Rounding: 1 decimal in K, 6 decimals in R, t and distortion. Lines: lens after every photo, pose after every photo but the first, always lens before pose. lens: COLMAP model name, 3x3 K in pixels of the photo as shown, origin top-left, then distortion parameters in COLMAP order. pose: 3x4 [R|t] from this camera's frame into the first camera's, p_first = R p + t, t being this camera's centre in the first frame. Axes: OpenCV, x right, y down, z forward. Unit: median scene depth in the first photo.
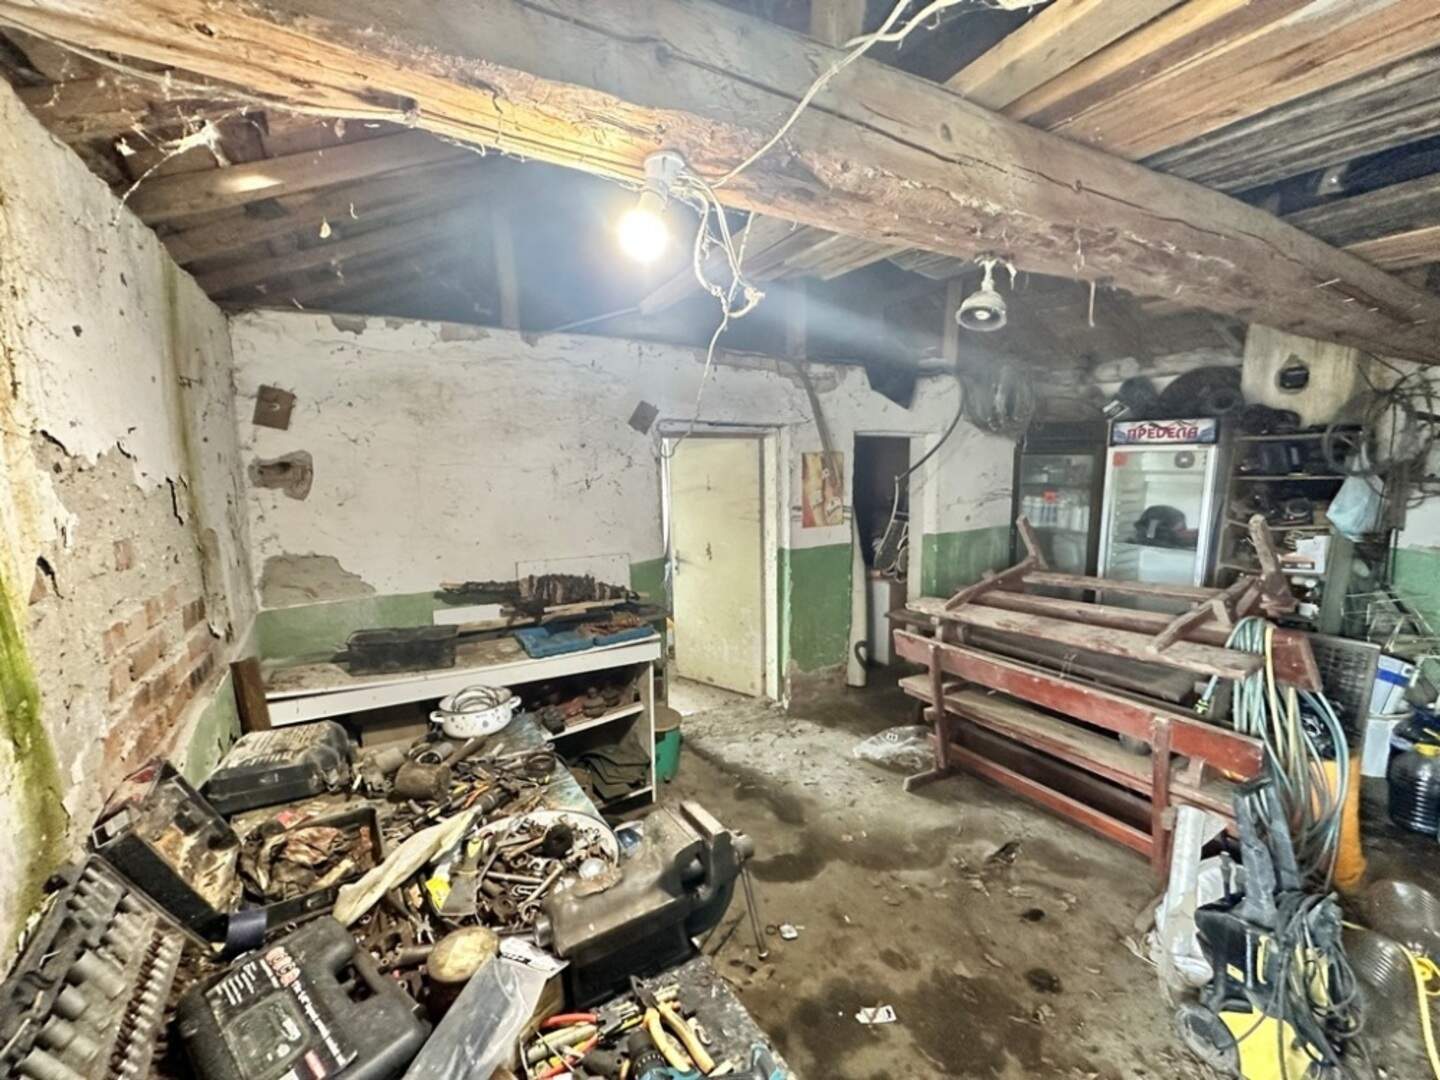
lens RADIAL K [[573.1, 0, 718.4], [0, 573.1, 542.5], [0, 0, 1]] dist [-0.003897, 0.000775]
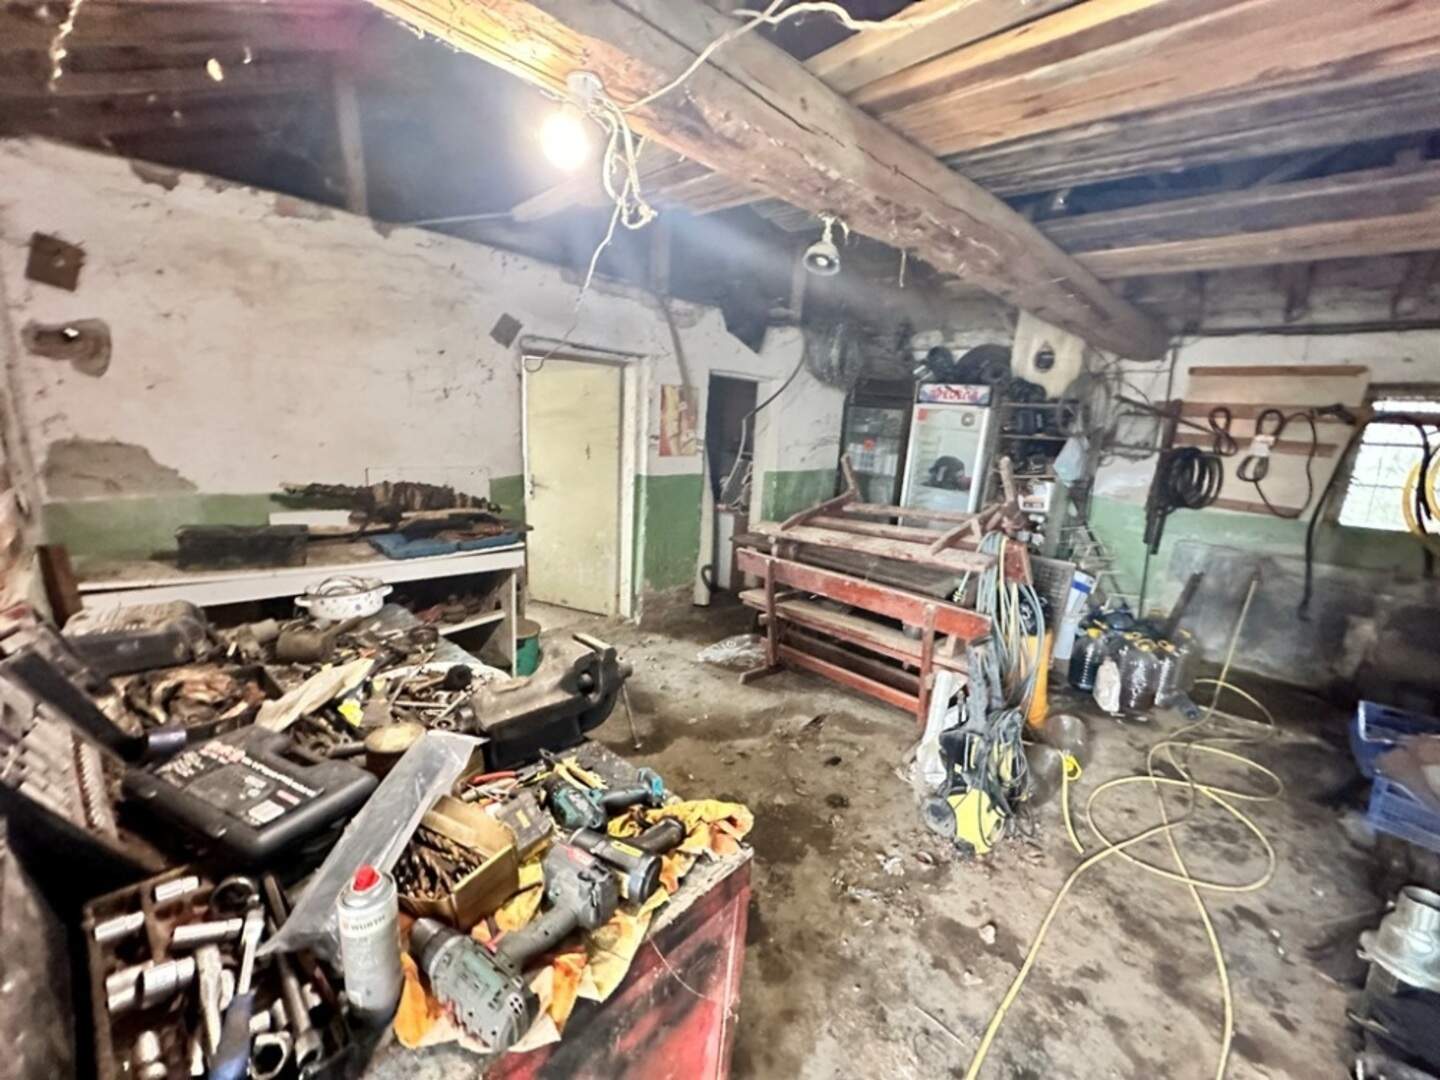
lens RADIAL K [[573.1, 0, 718.4], [0, 573.1, 542.5], [0, 0, 1]] dist [-0.003897, 0.000775]
pose [[0.963757, 0.019407, 0.266076, -0.044261], [-0.042724, 0.995706, 0.082128, 0.066630], [-0.263339, -0.090519, 0.960447, -0.110674]]
